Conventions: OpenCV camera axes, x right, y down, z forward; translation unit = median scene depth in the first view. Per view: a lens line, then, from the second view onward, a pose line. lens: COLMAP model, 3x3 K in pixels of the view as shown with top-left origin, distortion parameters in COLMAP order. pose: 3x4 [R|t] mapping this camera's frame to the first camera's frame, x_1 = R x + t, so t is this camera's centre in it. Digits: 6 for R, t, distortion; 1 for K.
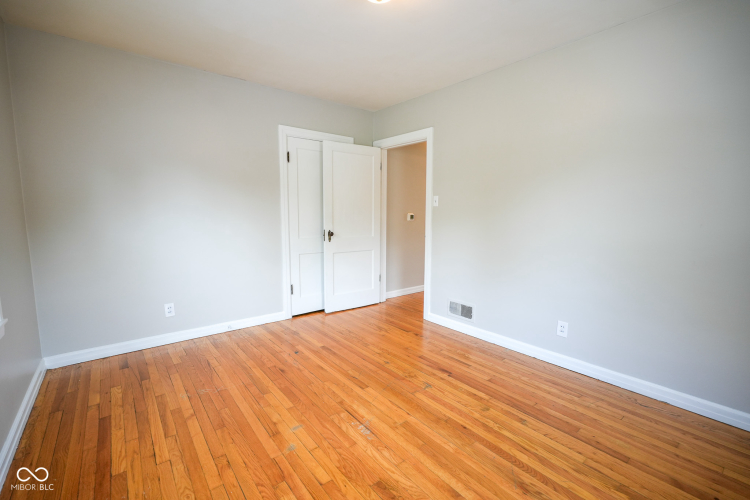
lens RADIAL K [[332.3, 0, 373.4], [0, 332.3, 250.3], [0, 0, 1]] dist [-0.001322, 0.000624]
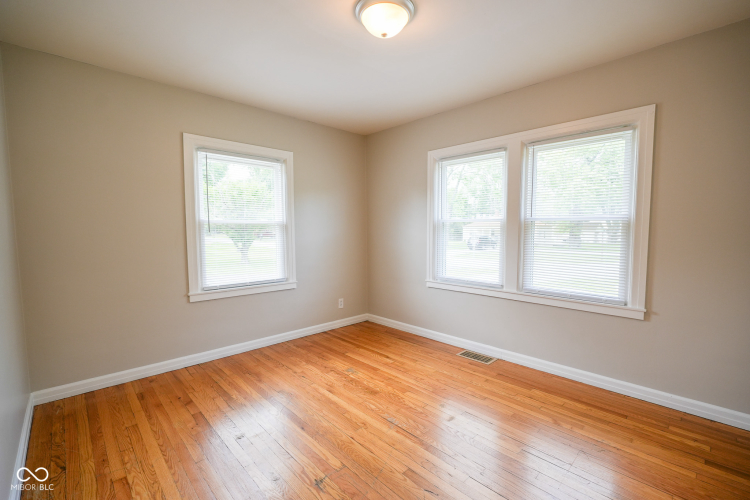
lens RADIAL K [[332.3, 0, 373.4], [0, 332.3, 250.3], [0, 0, 1]] dist [-0.001322, 0.000624]
pose [[-0.995516, 0.006025, -0.094406, 0.154951], [-0.010286, 0.985157, 0.171349, -0.256193], [0.094037, 0.171551, -0.980677, 2.165788]]
